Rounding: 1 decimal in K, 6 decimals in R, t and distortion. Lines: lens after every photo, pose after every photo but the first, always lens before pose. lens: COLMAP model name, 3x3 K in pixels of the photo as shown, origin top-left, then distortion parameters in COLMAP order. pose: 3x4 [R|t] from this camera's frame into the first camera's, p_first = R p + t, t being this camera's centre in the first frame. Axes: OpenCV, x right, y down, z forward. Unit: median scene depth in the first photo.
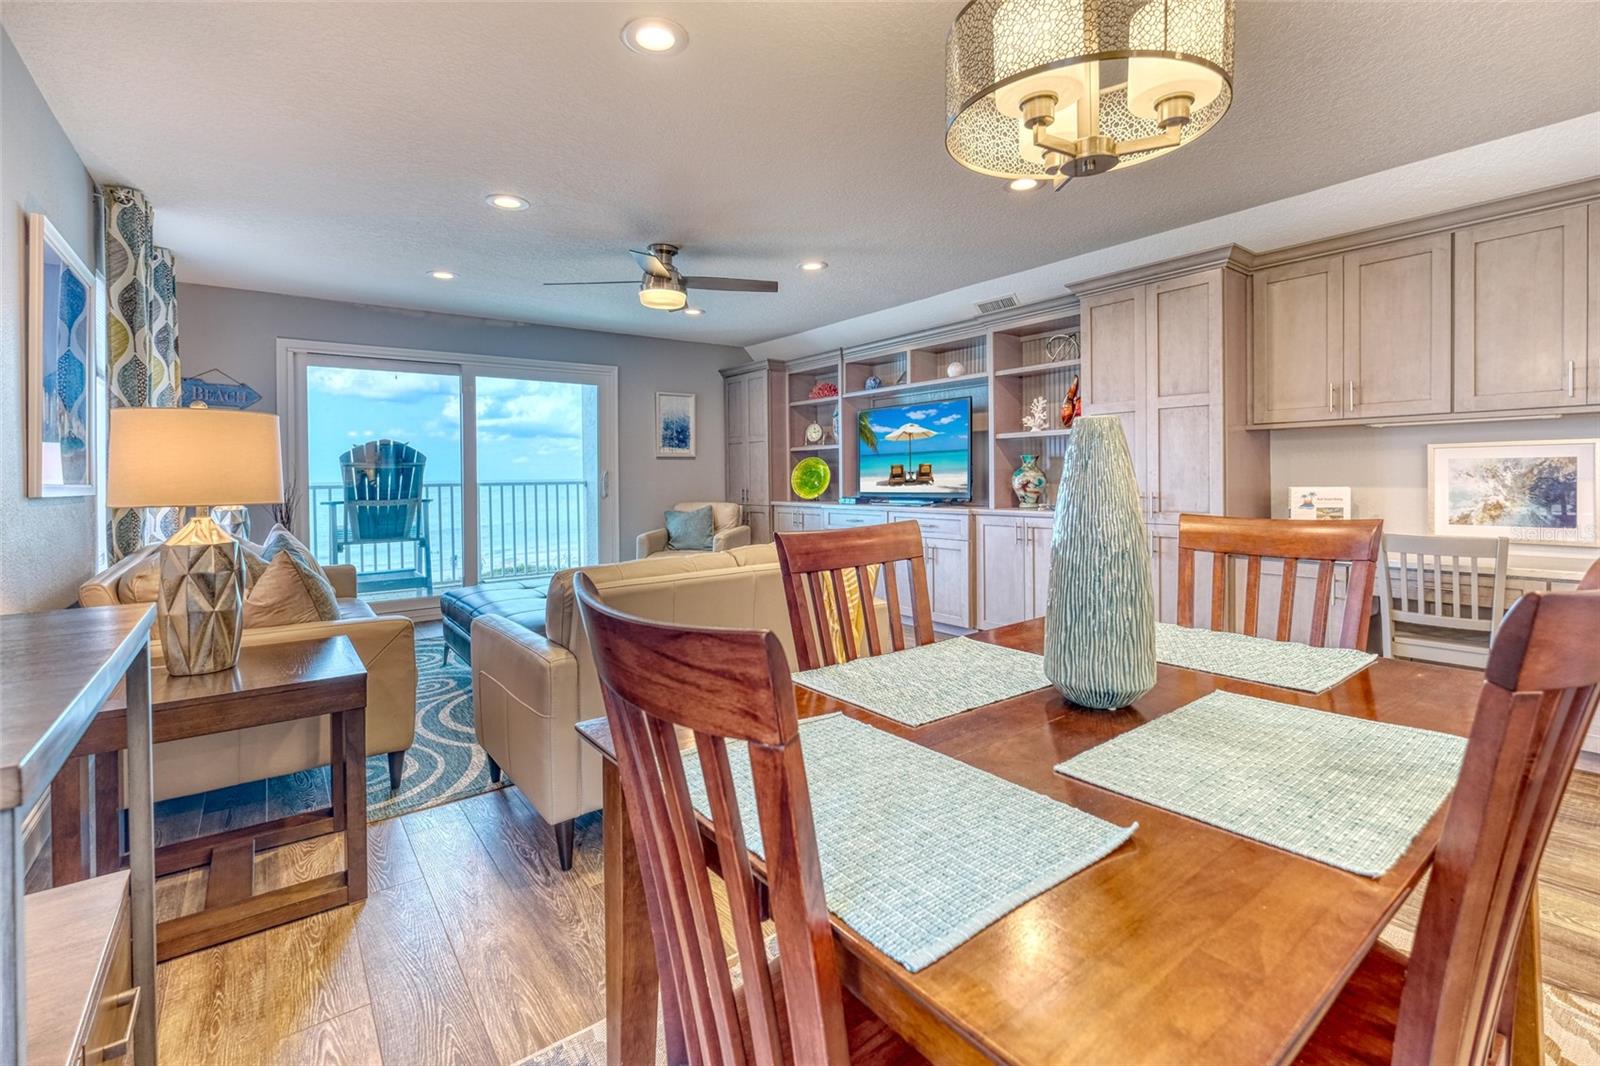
lens RADIAL K [[714.2, 0, 836.3], [0, 714.2, 488.1], [0, 0, 1]] dist [0.005330, 0.001273]
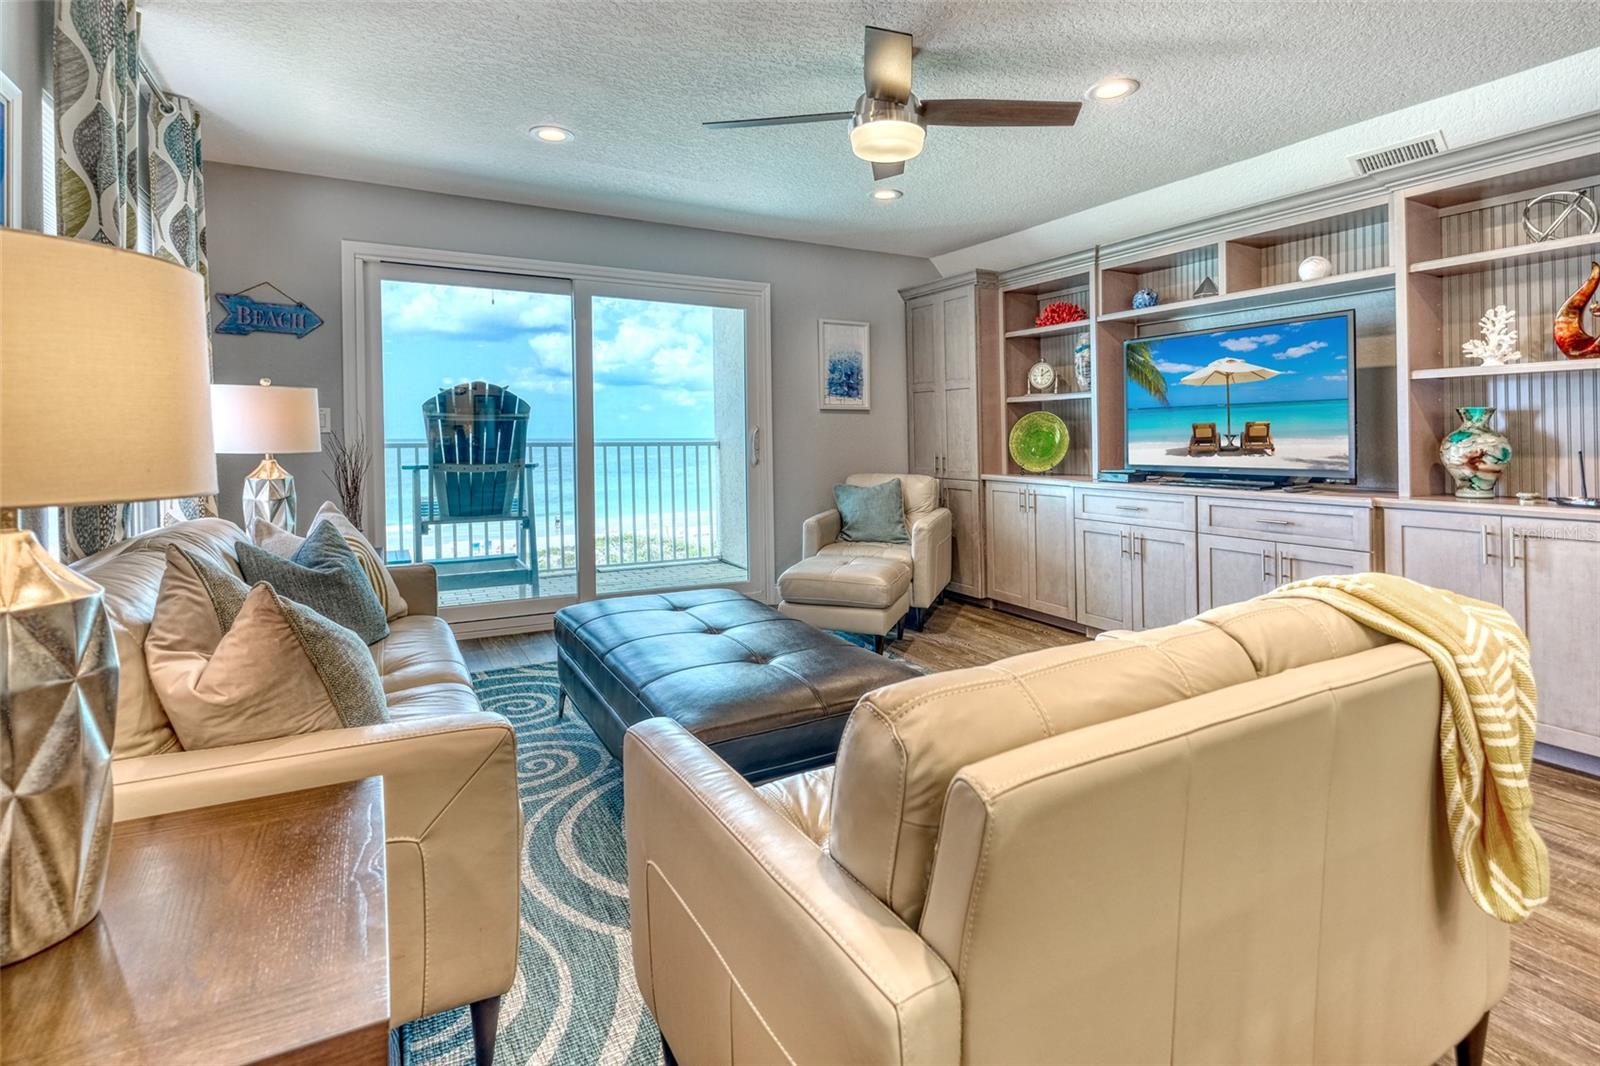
lens RADIAL K [[782.0, 0, 797.1], [0, 782.0, 496.9], [0, 0, 1]] dist [0.011080, -0.002849]
pose [[0.982185, 0.025937, -0.186117, -0.156024], [-0.014932, 0.998069, 0.060288, -0.003571], [0.187321, -0.056435, 0.980676, 0.264893]]
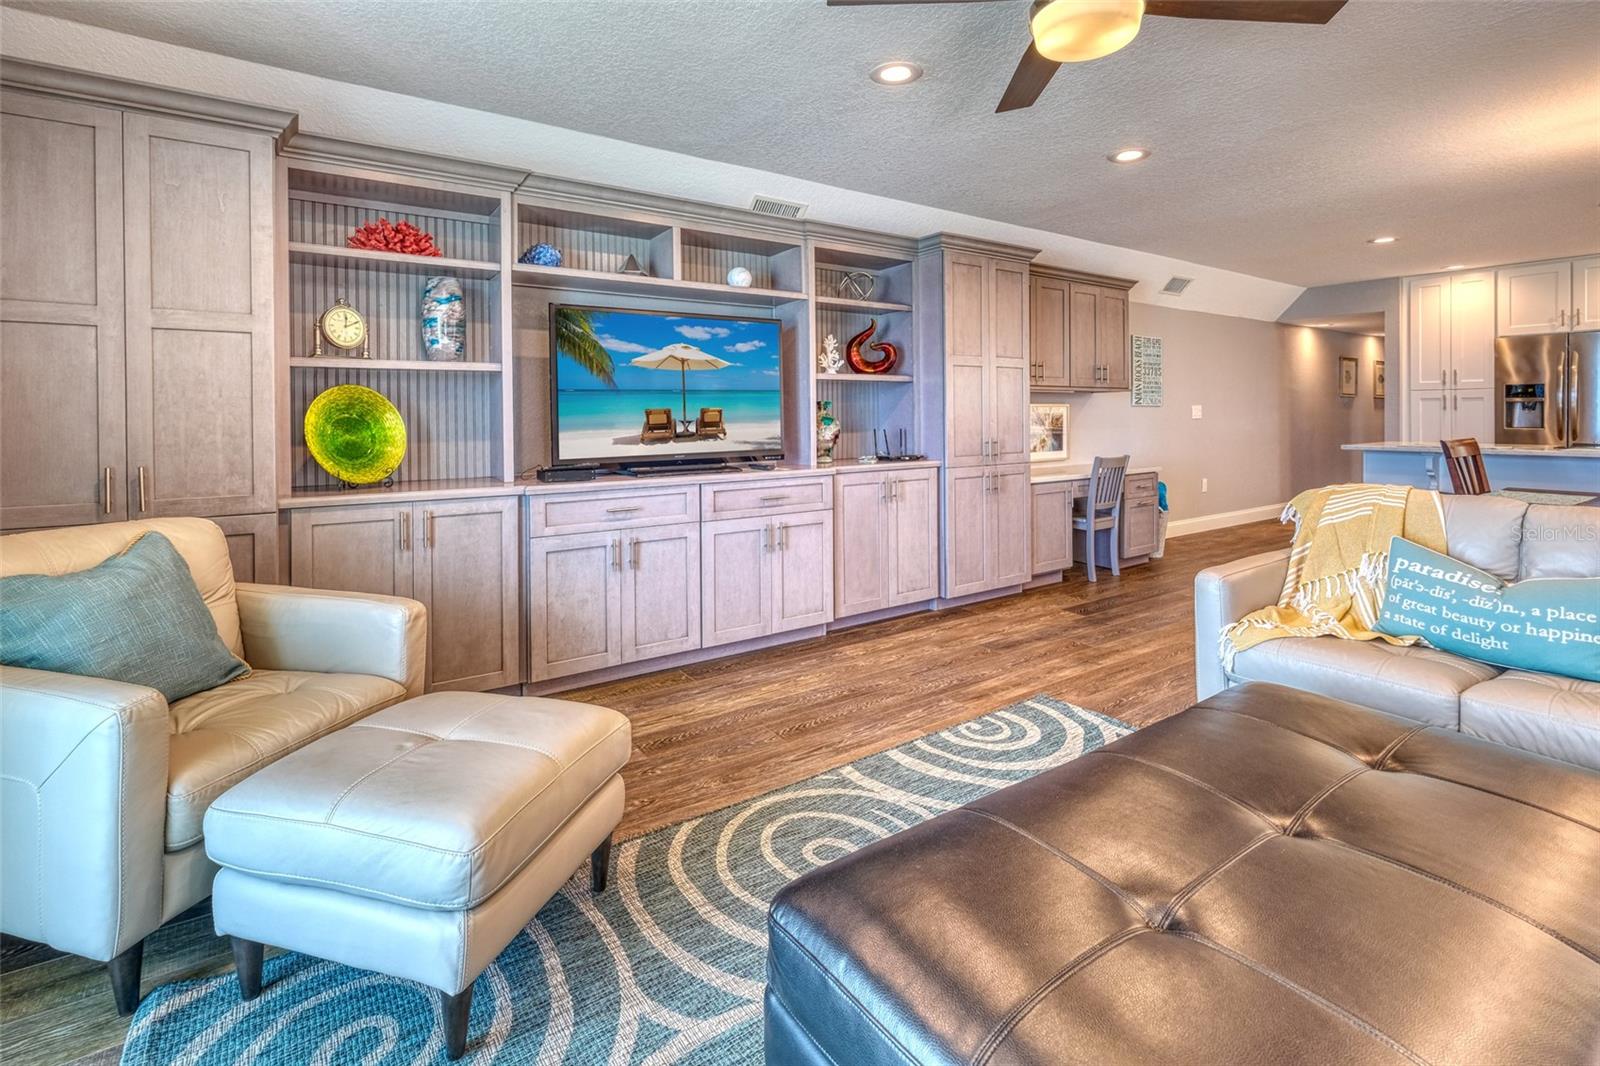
lens RADIAL K [[702.9, 0, 840.2], [0, 702.9, 417.3], [0, 0, 1]] dist [-0.010623, -0.000055]
pose [[0.090735, 0.017110, 0.995728, -0.553881], [0.031002, 0.999319, -0.019997, -0.009142], [-0.995392, 0.032684, 0.090143, 0.888221]]
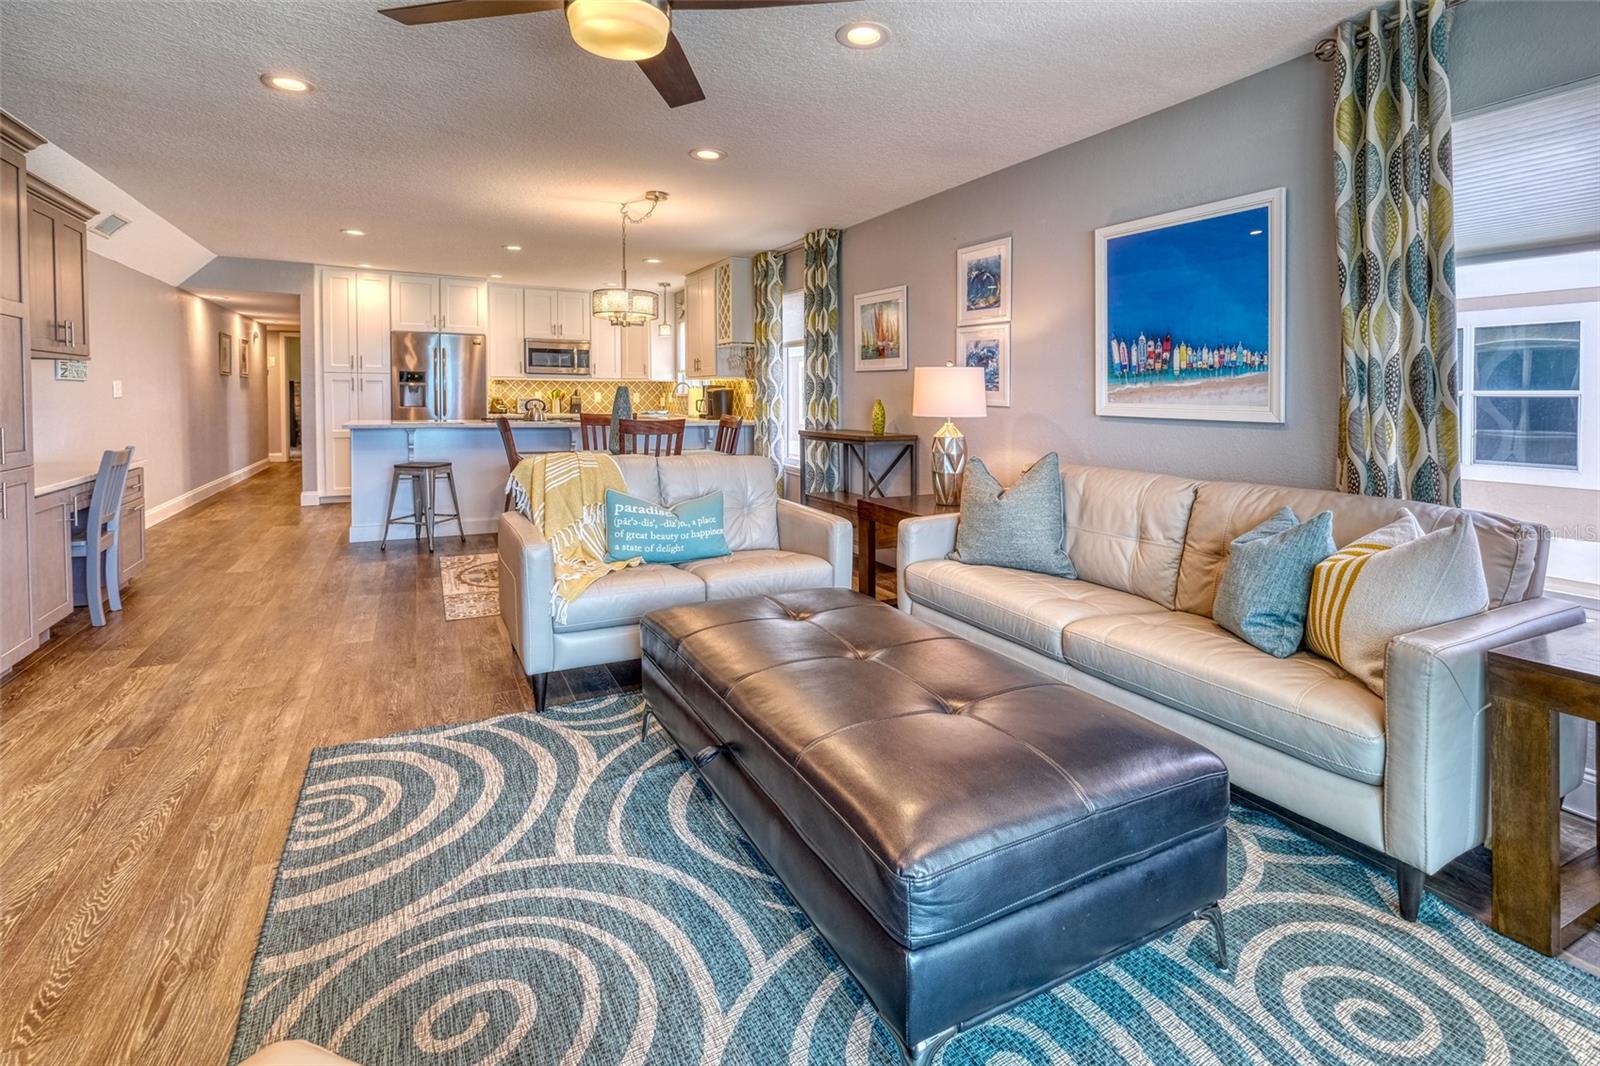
lens RADIAL K [[714.2, 0, 782.8], [0, 714.2, 406.0], [0, 0, 1]] dist [0.005330, 0.001273]
pose [[-0.972080, -0.000059, 0.234649, -0.380719], [0.007673, 0.999457, 0.032037, -0.023343], [-0.234524, 0.032943, -0.971552, 1.137690]]
